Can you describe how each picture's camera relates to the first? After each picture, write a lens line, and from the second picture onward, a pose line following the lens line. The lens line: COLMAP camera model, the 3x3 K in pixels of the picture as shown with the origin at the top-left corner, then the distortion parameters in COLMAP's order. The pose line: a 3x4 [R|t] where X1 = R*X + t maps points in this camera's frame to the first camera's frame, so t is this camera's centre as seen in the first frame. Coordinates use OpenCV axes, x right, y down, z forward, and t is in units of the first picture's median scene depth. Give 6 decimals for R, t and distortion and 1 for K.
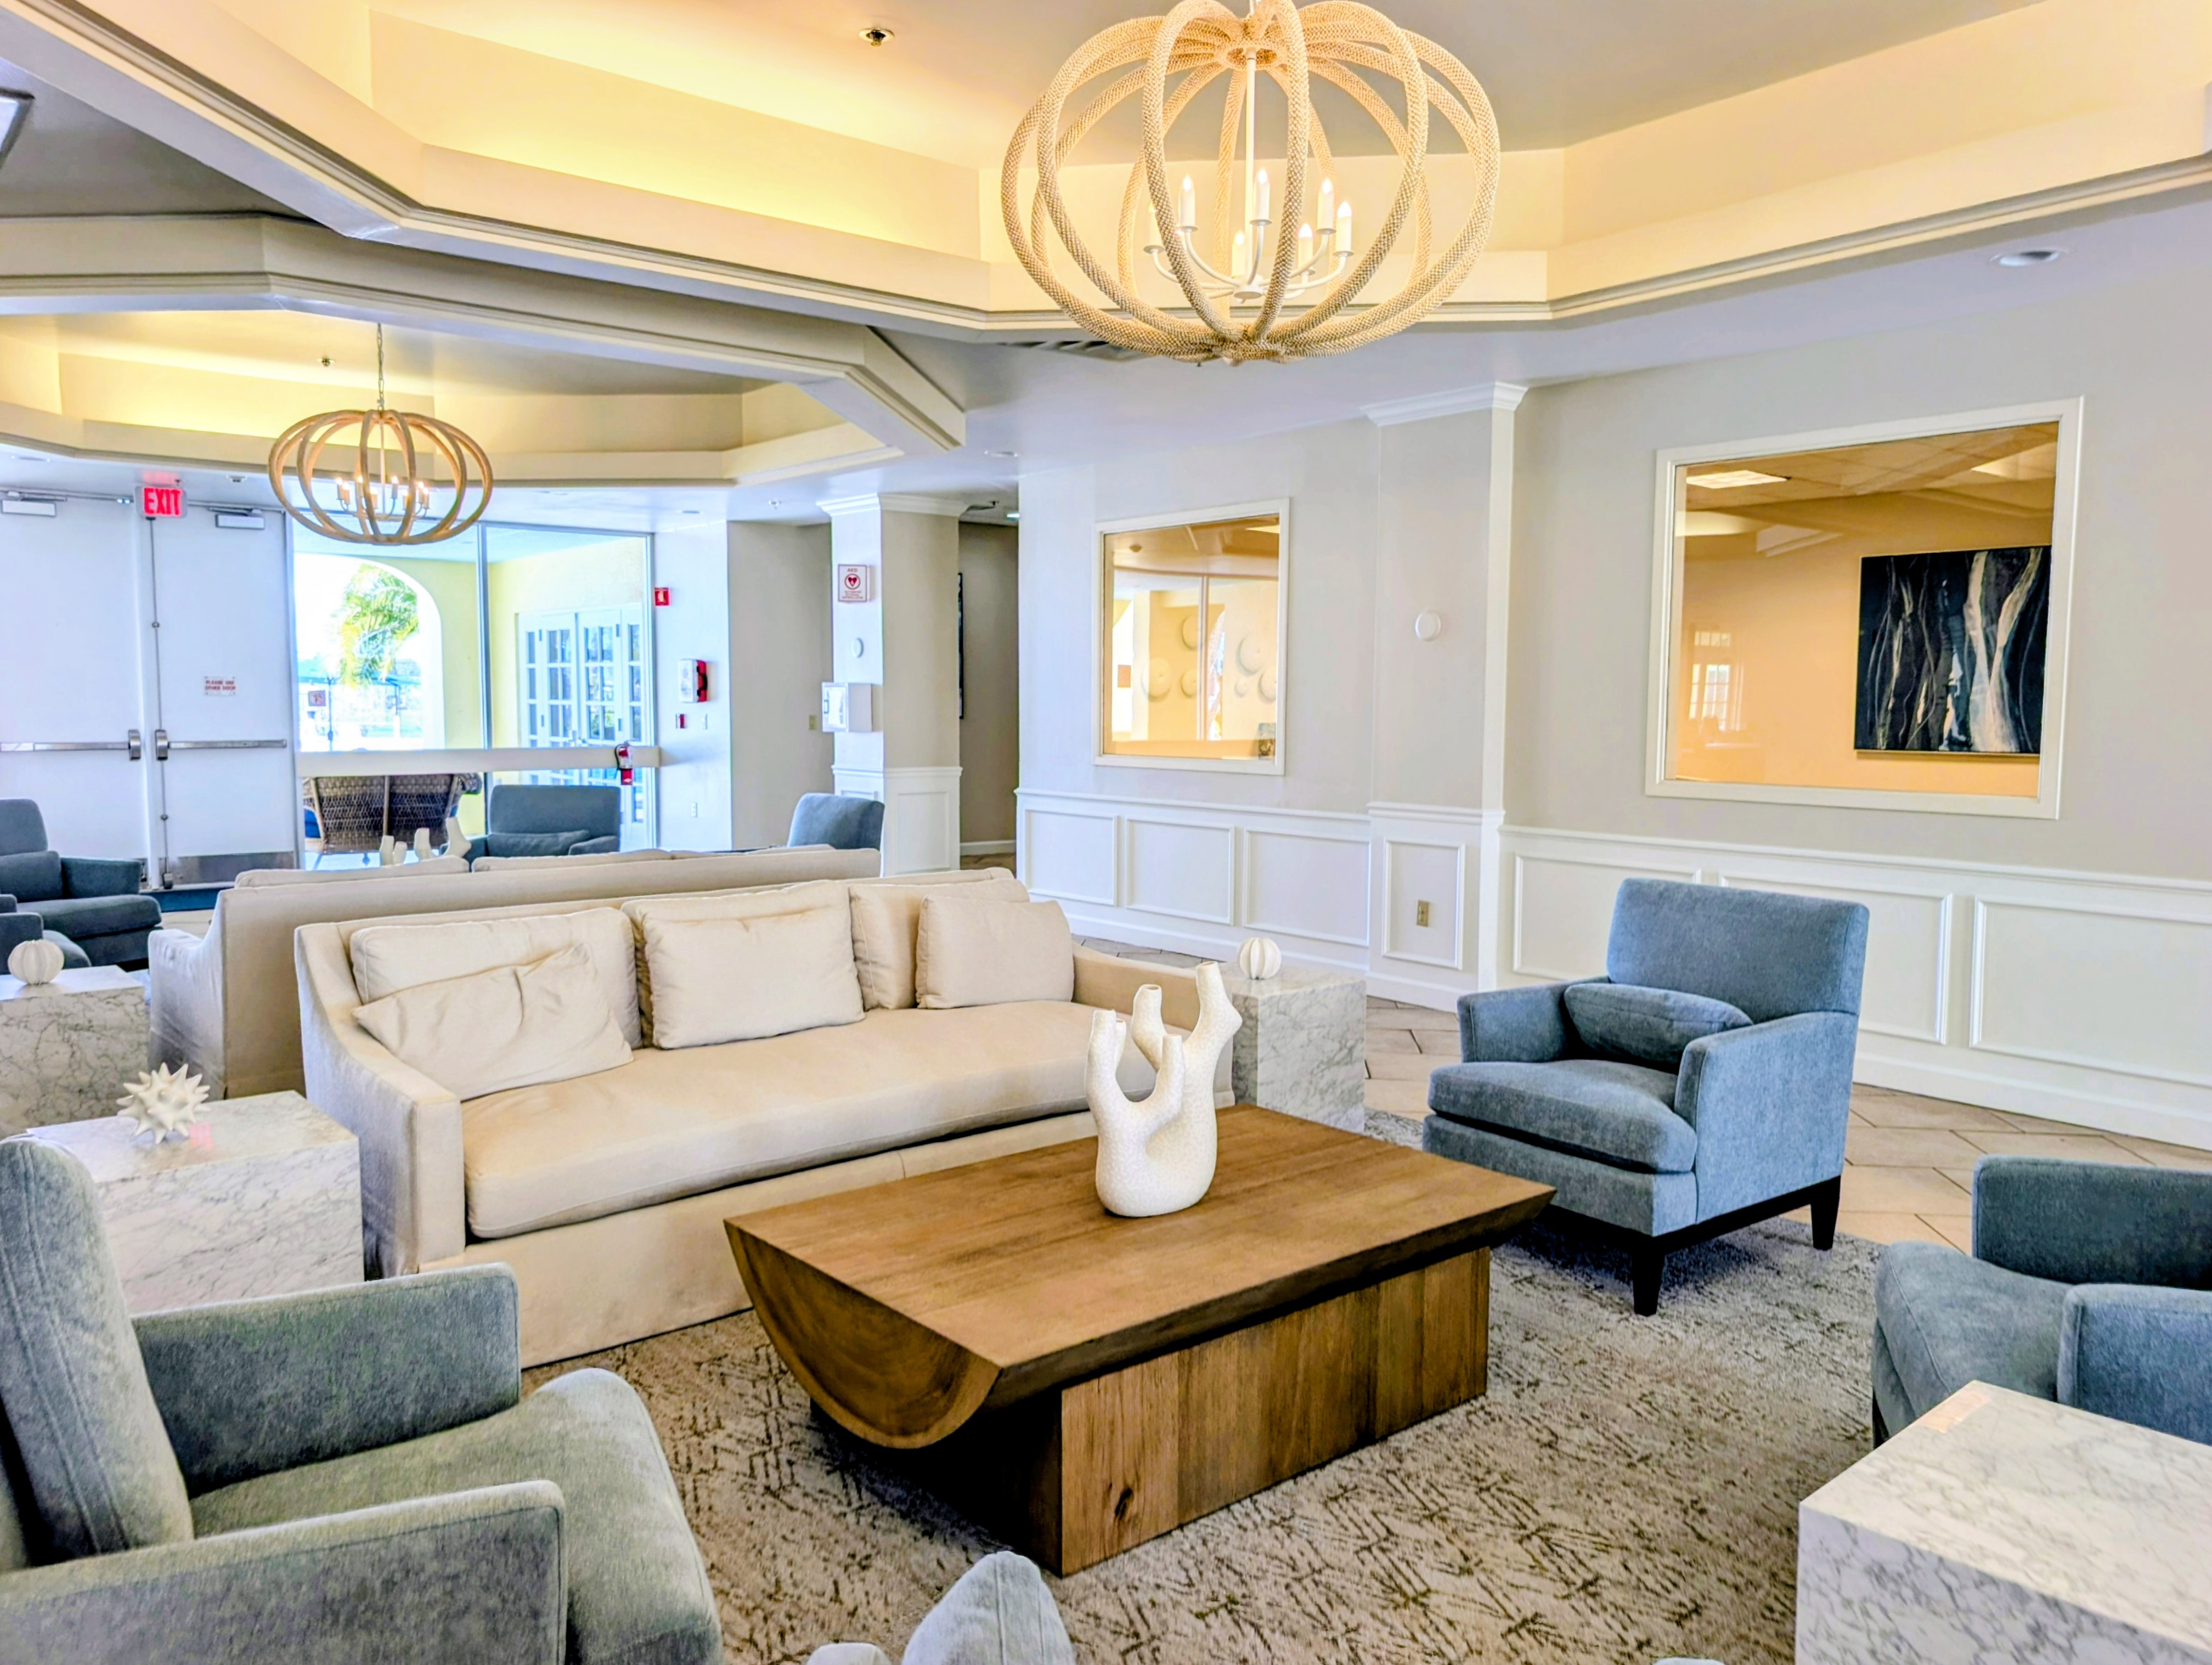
lens RADIAL K [[1555.4, 0, 1108.4], [0, 1555.4, 831.5], [0, 0, 1]] dist [0.007208, 0.001732]
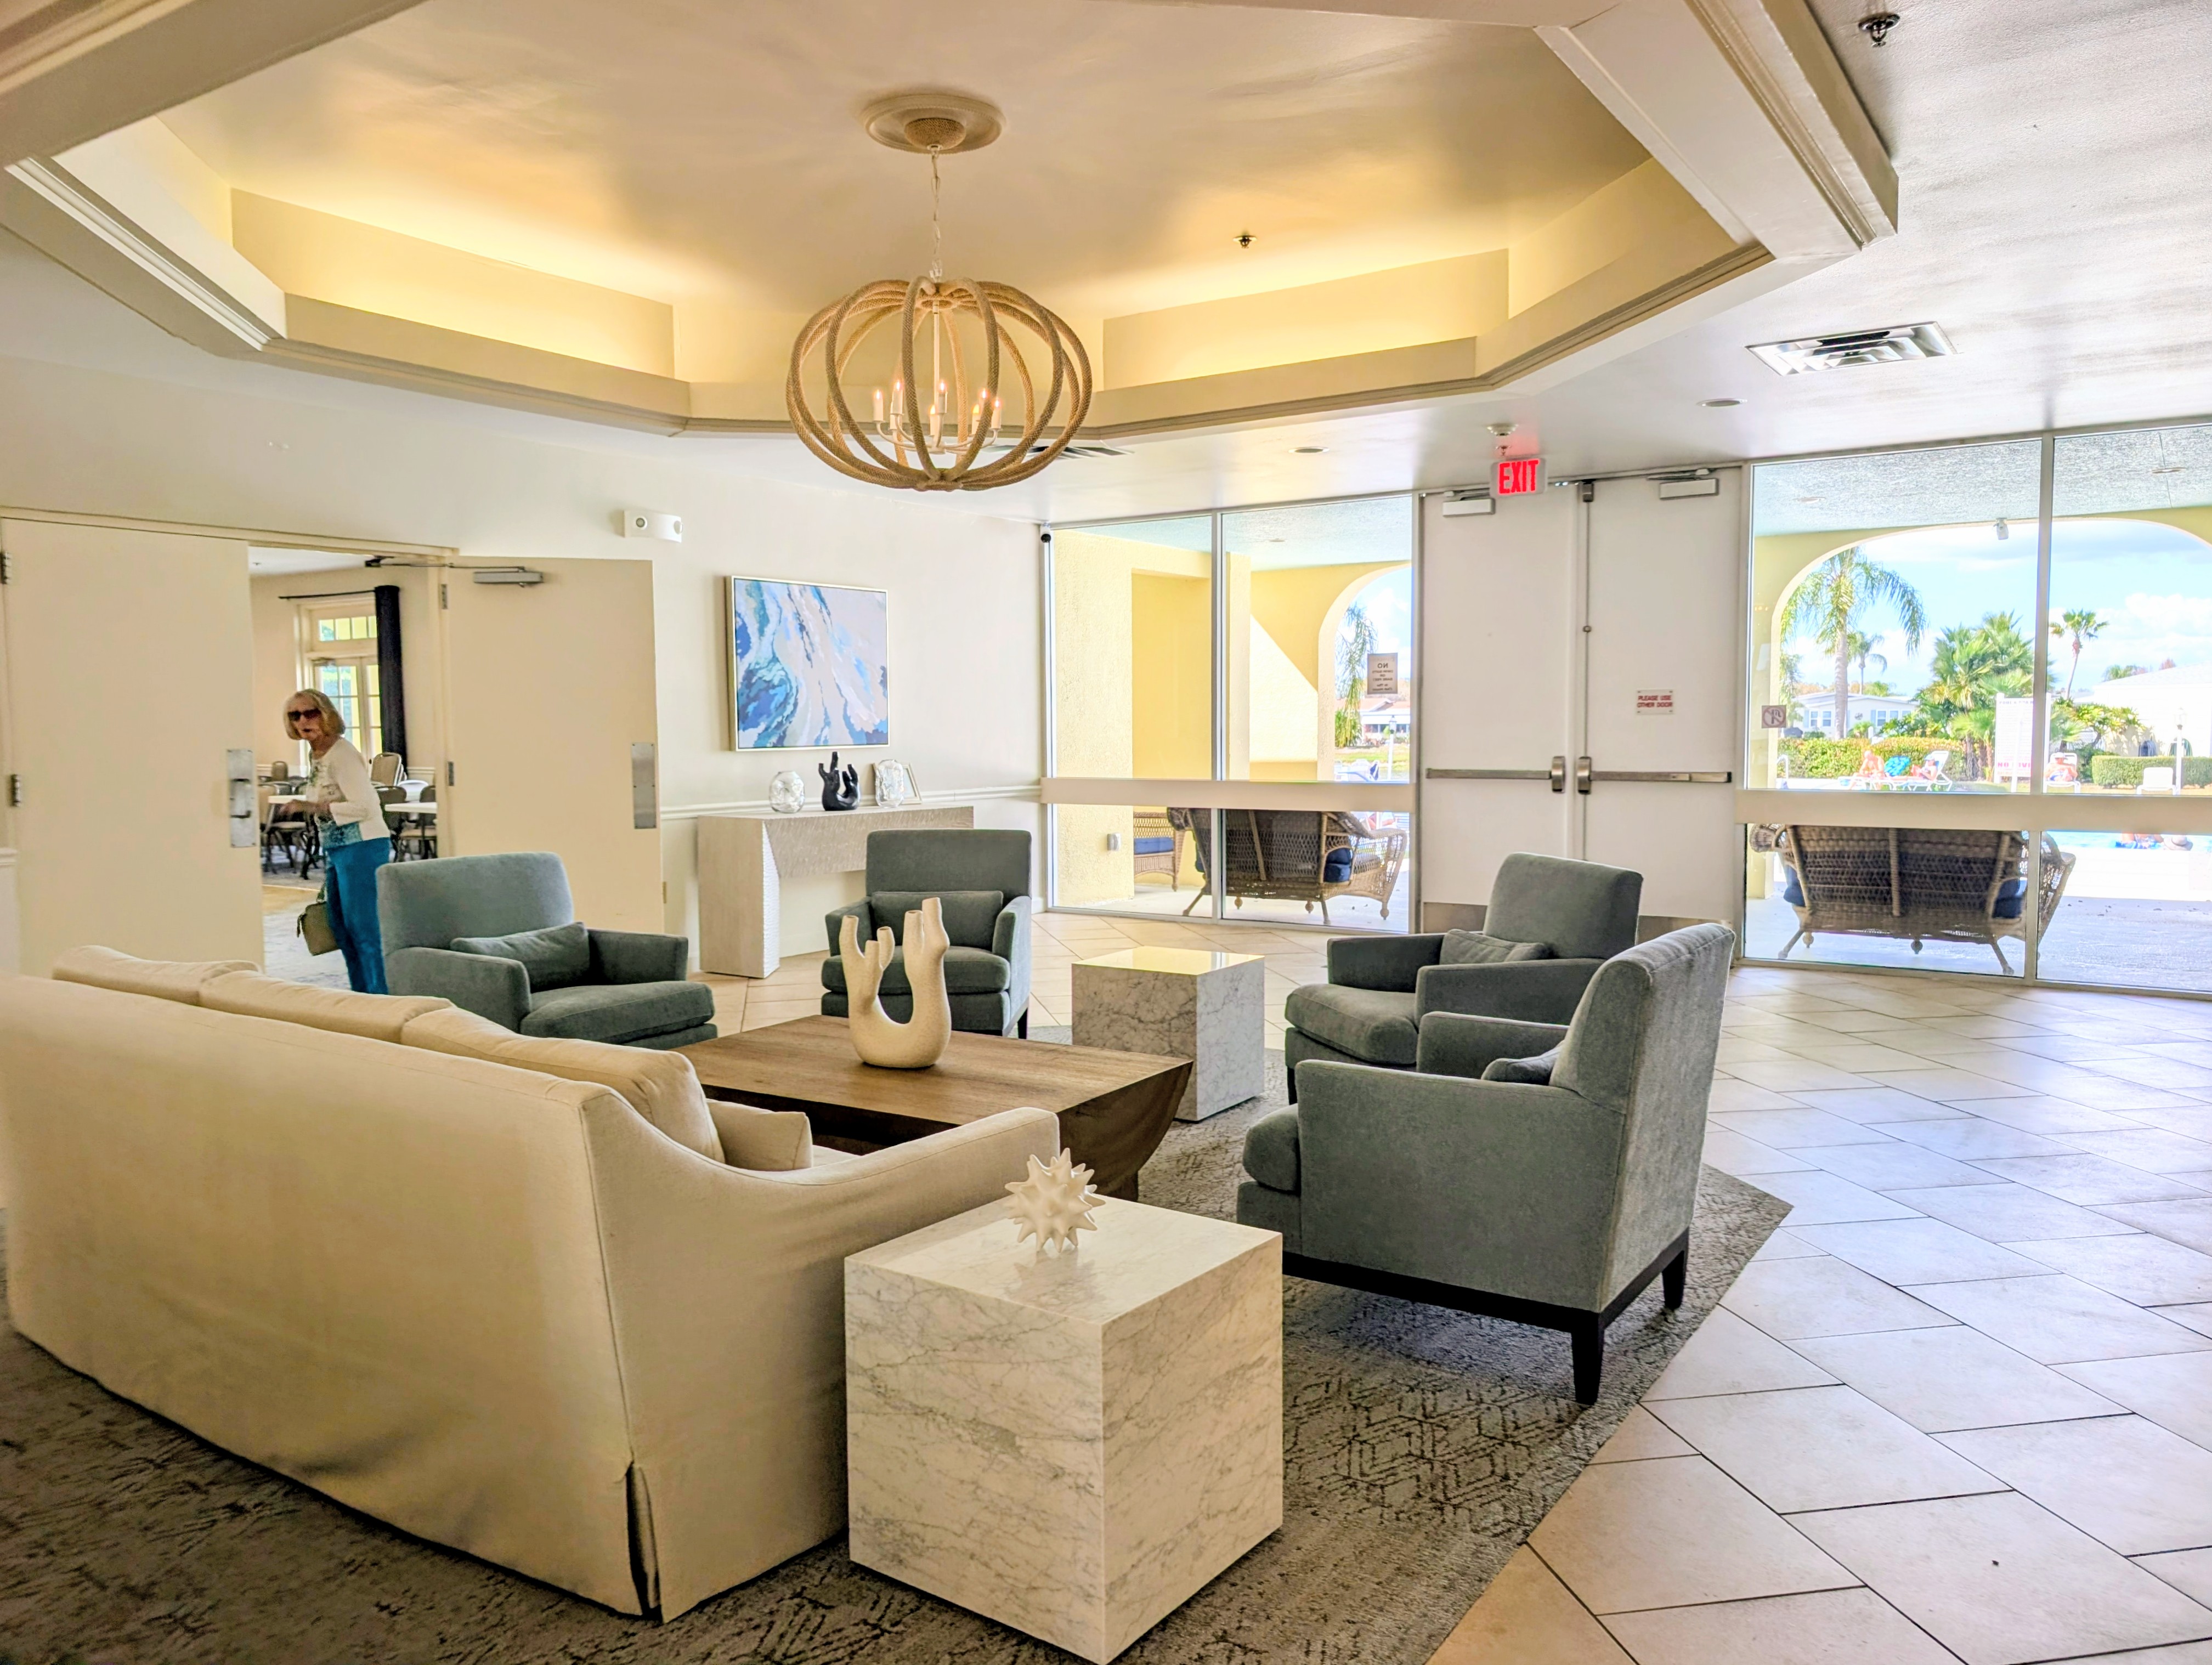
lens RADIAL K [[1555.4, 0, 1106.2], [0, 1555.4, 821.2], [0, 0, 1]] dist [0.007208, 0.001732]
pose [[0.323348, 0.062693, -0.944201, 0.087901], [-0.073133, 0.996474, 0.041119, -0.046825], [0.943450, 0.055757, 0.326793, 0.496853]]
